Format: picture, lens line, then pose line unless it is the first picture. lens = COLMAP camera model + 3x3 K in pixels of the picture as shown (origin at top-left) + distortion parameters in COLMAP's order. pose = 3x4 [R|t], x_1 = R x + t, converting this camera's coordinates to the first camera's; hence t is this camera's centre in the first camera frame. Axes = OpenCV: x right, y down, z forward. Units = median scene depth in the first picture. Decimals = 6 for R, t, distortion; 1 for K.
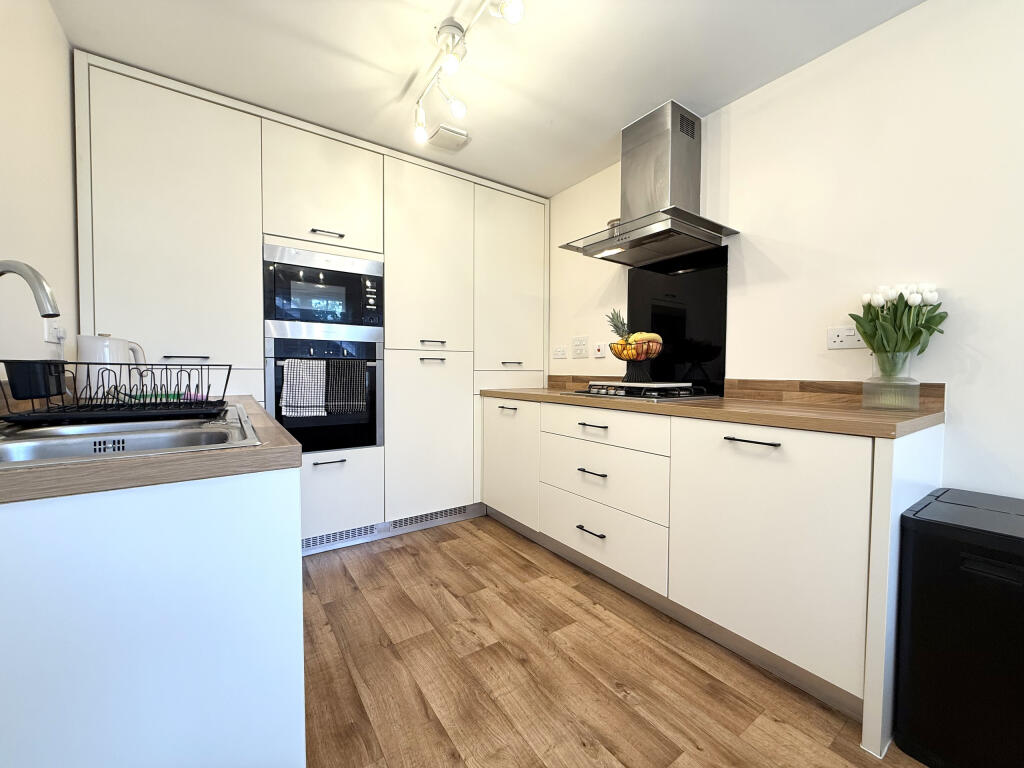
lens RADIAL K [[403.0, 0, 494.4], [0, 403.0, 383.6], [0, 0, 1]] dist [0.000230, 0.000015]
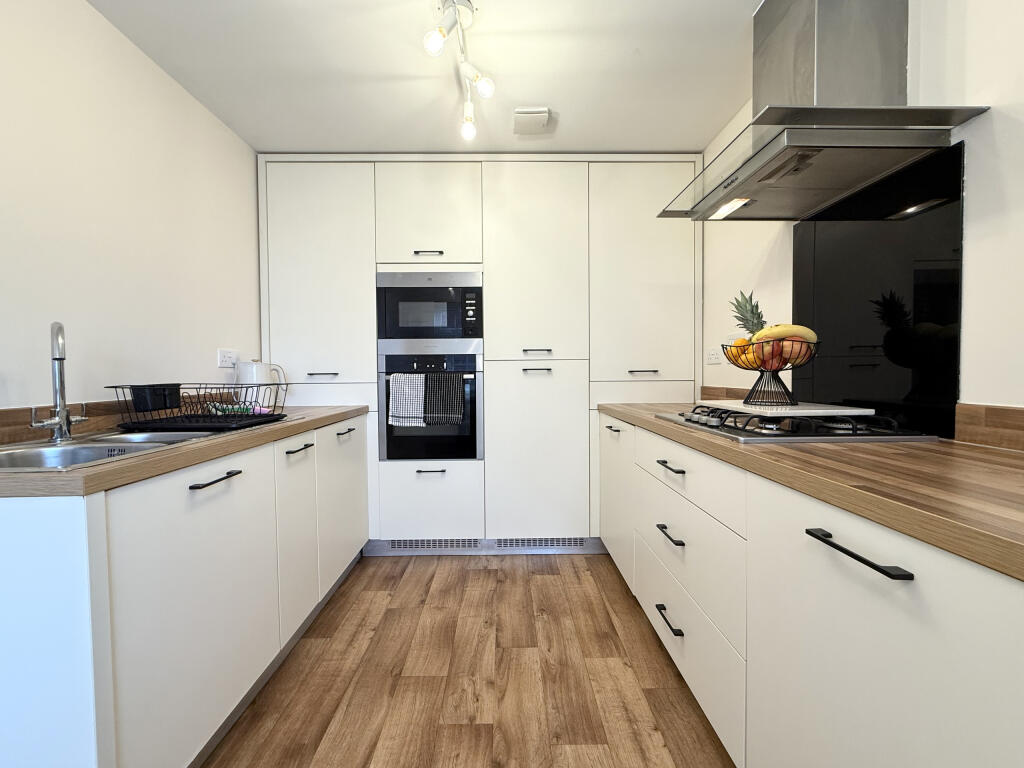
lens RADIAL K [[404.7, 0, 509.1], [0, 404.7, 384.0], [0, 0, 1]] dist [0.000757, -0.000028]
pose [[0.837740, 0.002692, -0.546062, 0.348771], [-0.005000, 0.999984, -0.002742, -0.030510], [0.546046, 0.005027, 0.837740, 0.240616]]
